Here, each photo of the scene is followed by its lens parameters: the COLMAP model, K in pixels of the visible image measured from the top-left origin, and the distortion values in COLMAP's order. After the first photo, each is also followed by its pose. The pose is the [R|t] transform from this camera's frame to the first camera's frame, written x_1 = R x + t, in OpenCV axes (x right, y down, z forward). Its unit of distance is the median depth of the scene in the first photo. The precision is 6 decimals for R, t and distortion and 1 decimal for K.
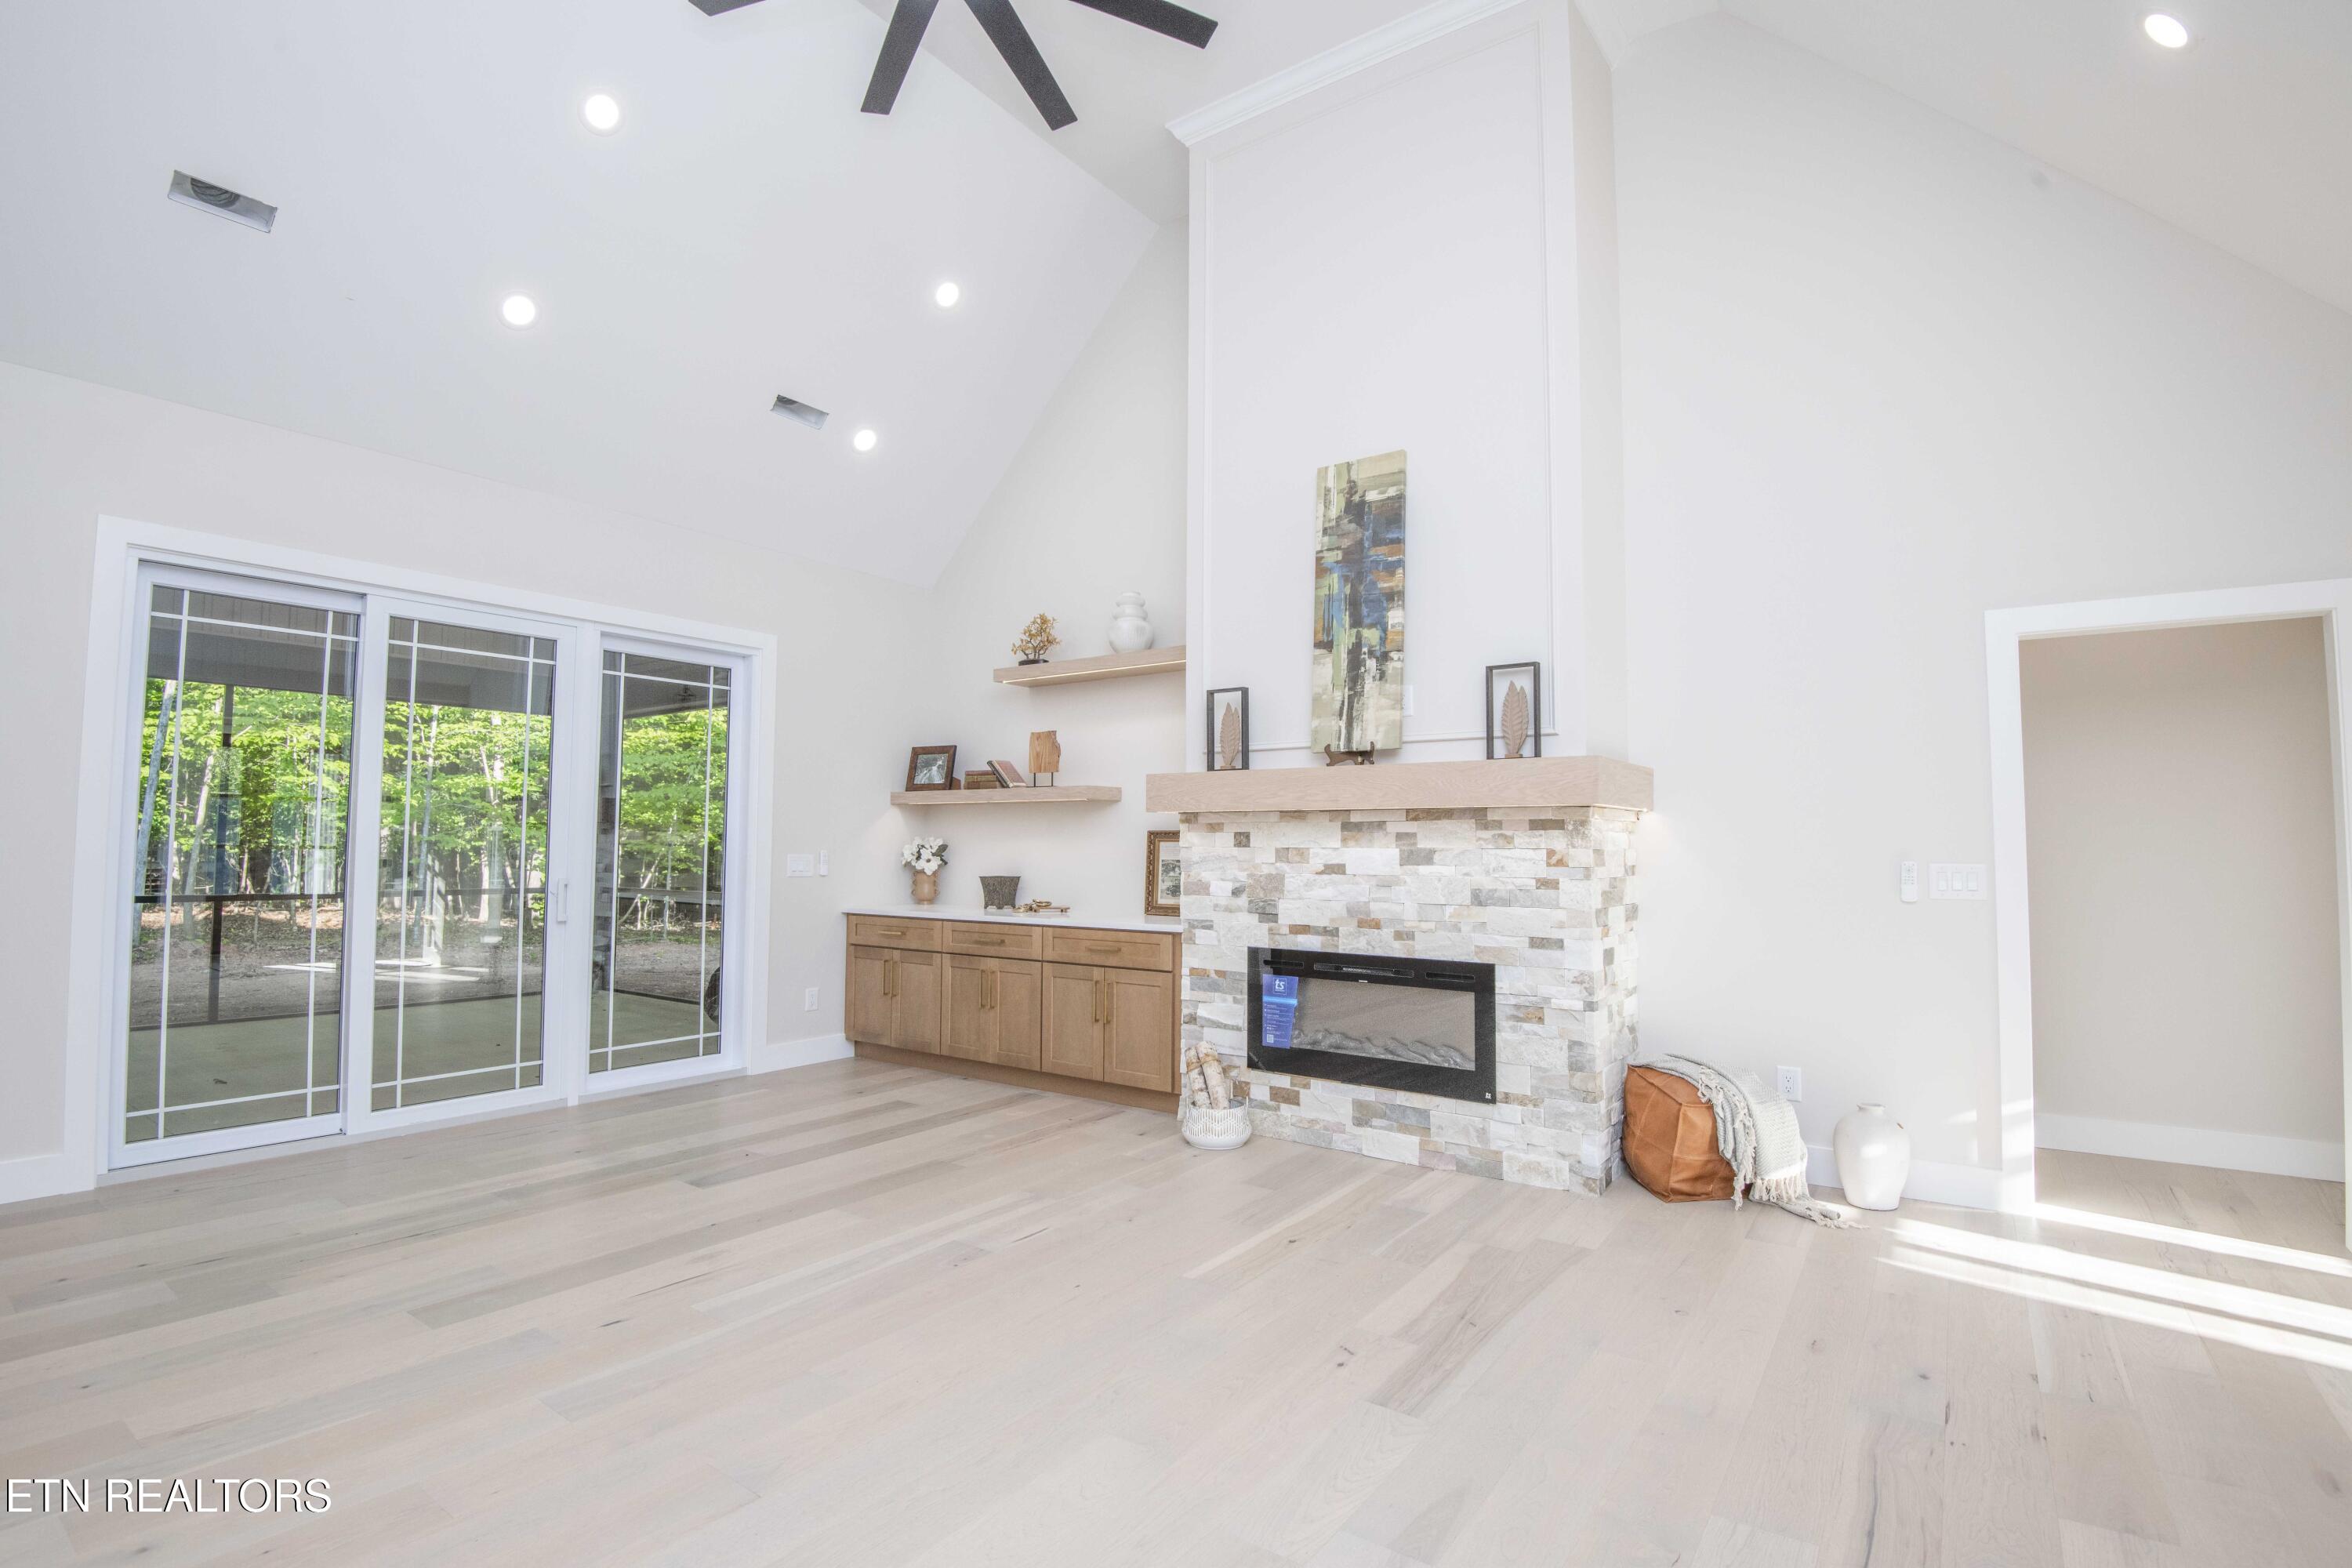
lens RADIAL K [[1088.1, 0, 1184.4], [0, 1088.1, 784.5], [0, 0, 1]] dist [-0.003170, -0.023228]
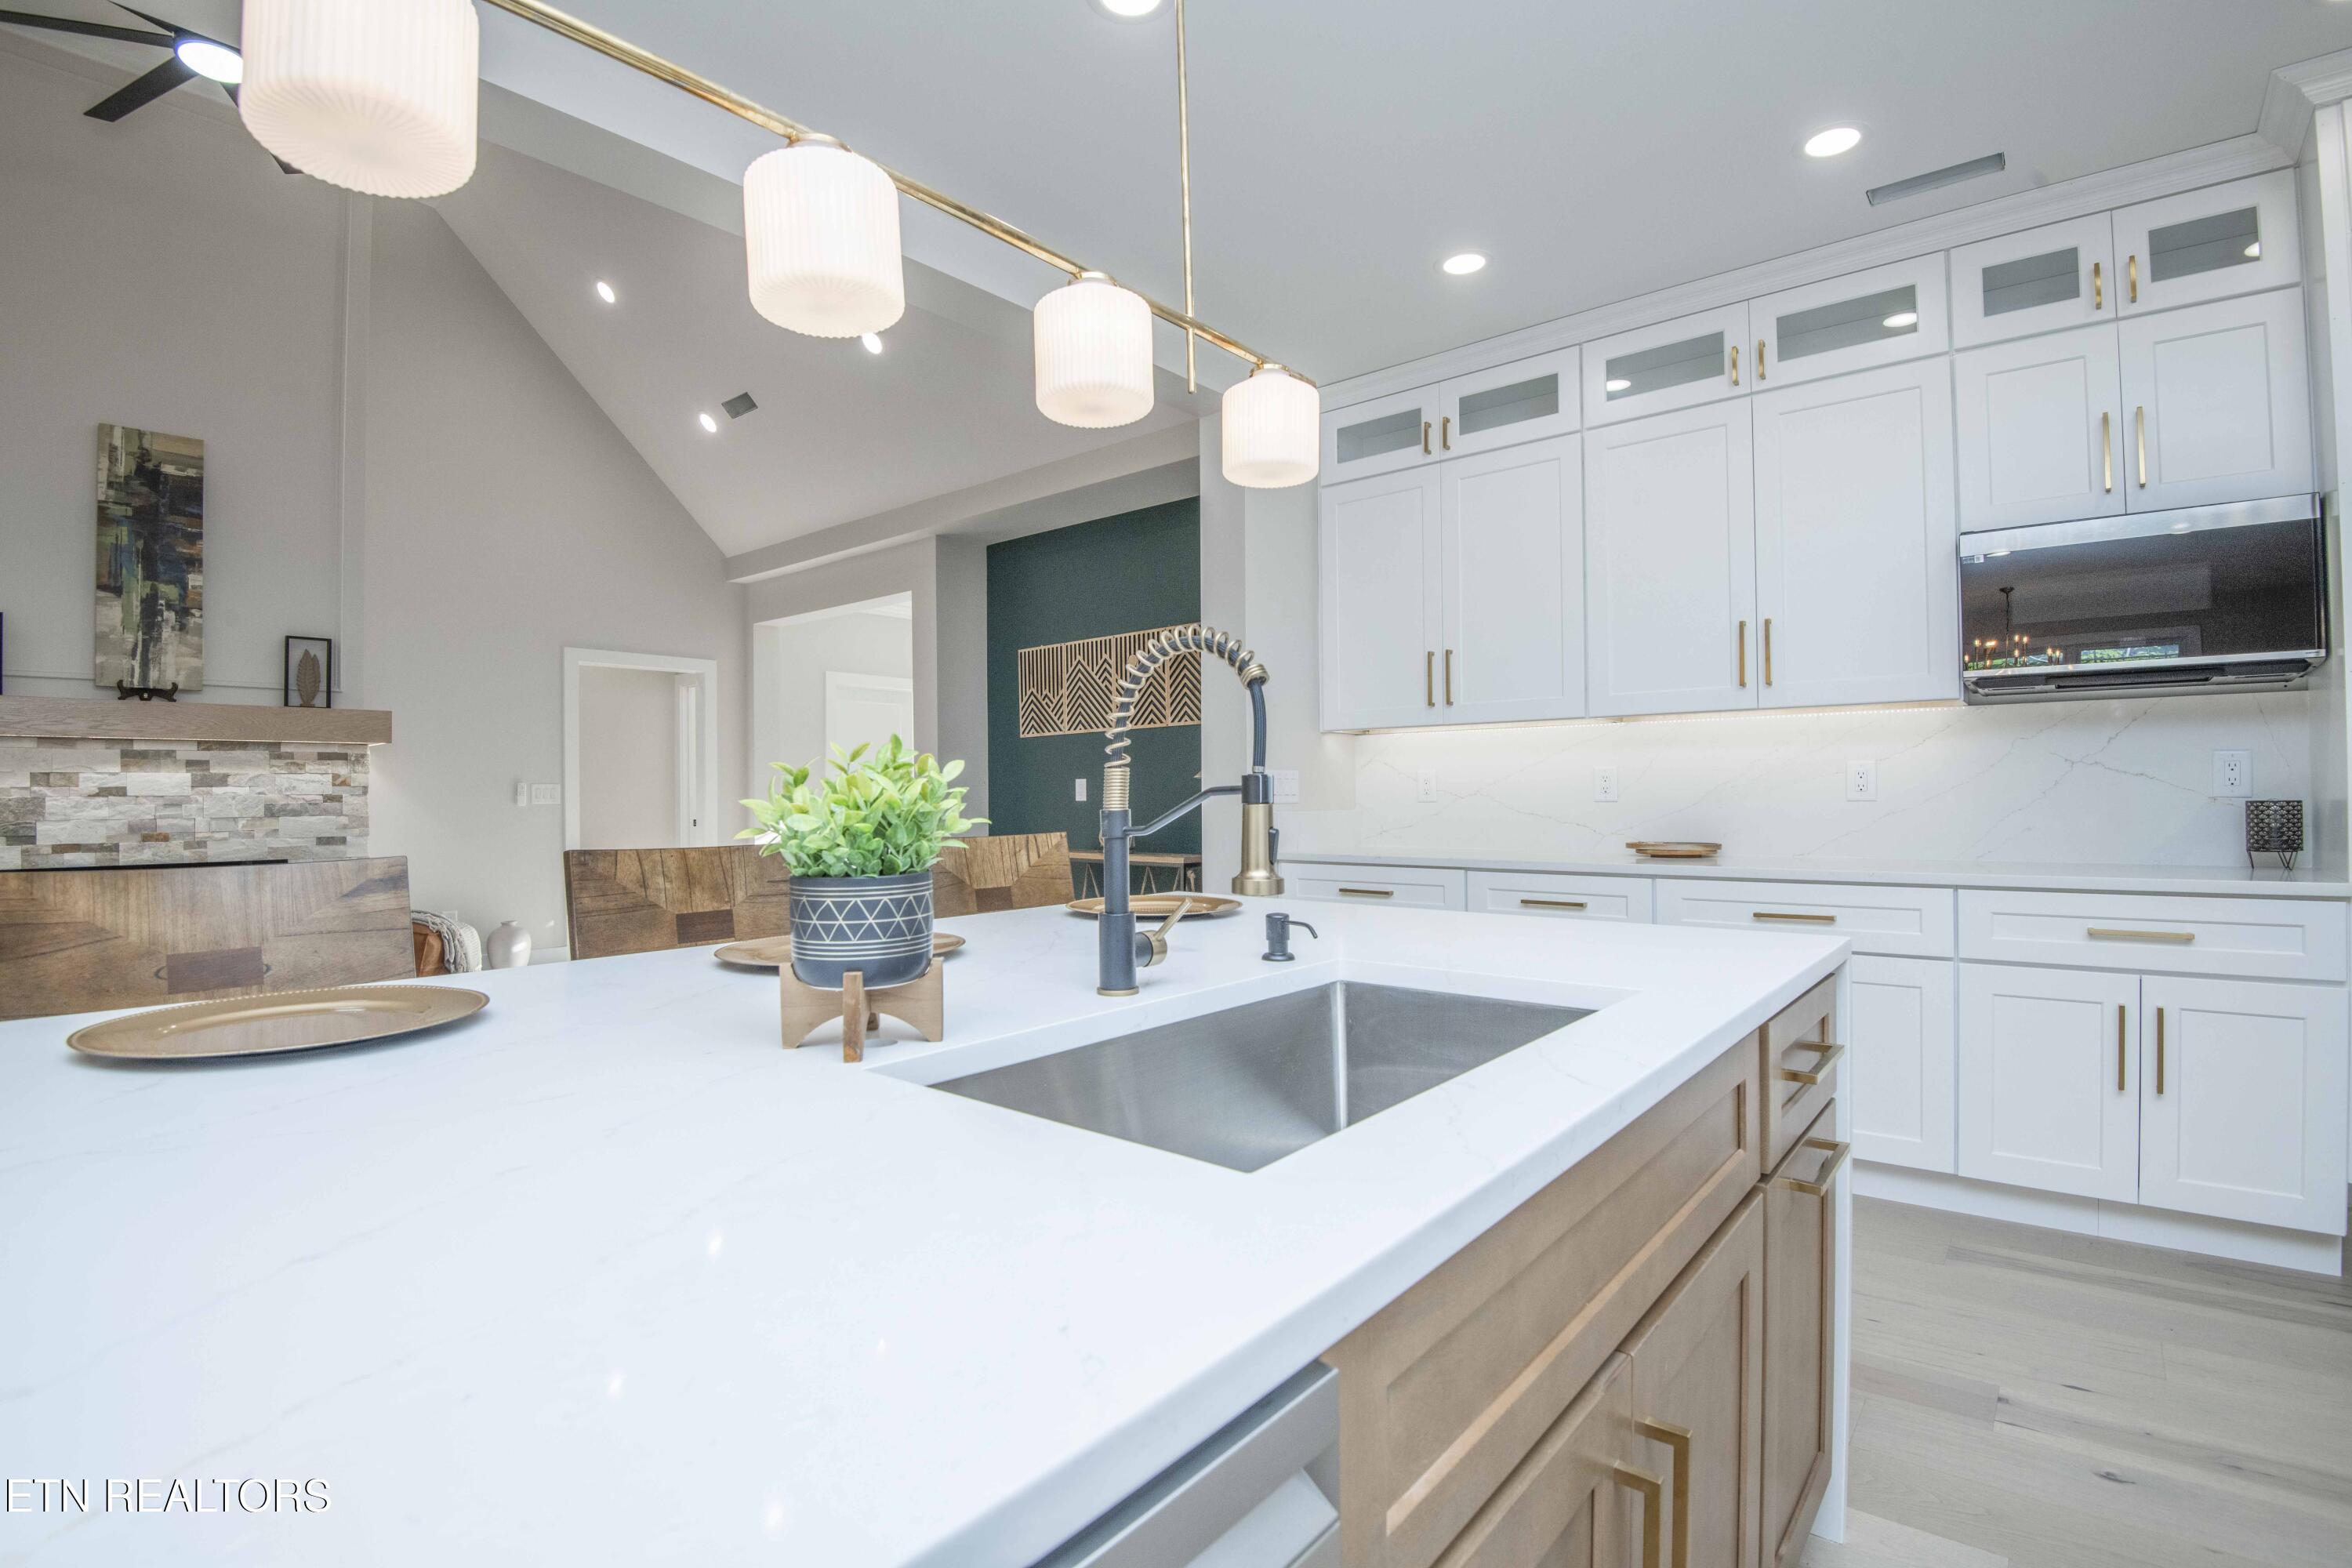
lens RADIAL K [[1088.1, 0, 1184.4], [0, 1088.1, 784.5], [0, 0, 1]] dist [-0.003170, -0.023228]
pose [[0.081744, 0.000493, 0.996653, -0.869485], [-0.046996, 0.998889, 0.003361, 0.015463], [-0.995545, -0.047114, 0.081676, -0.186299]]
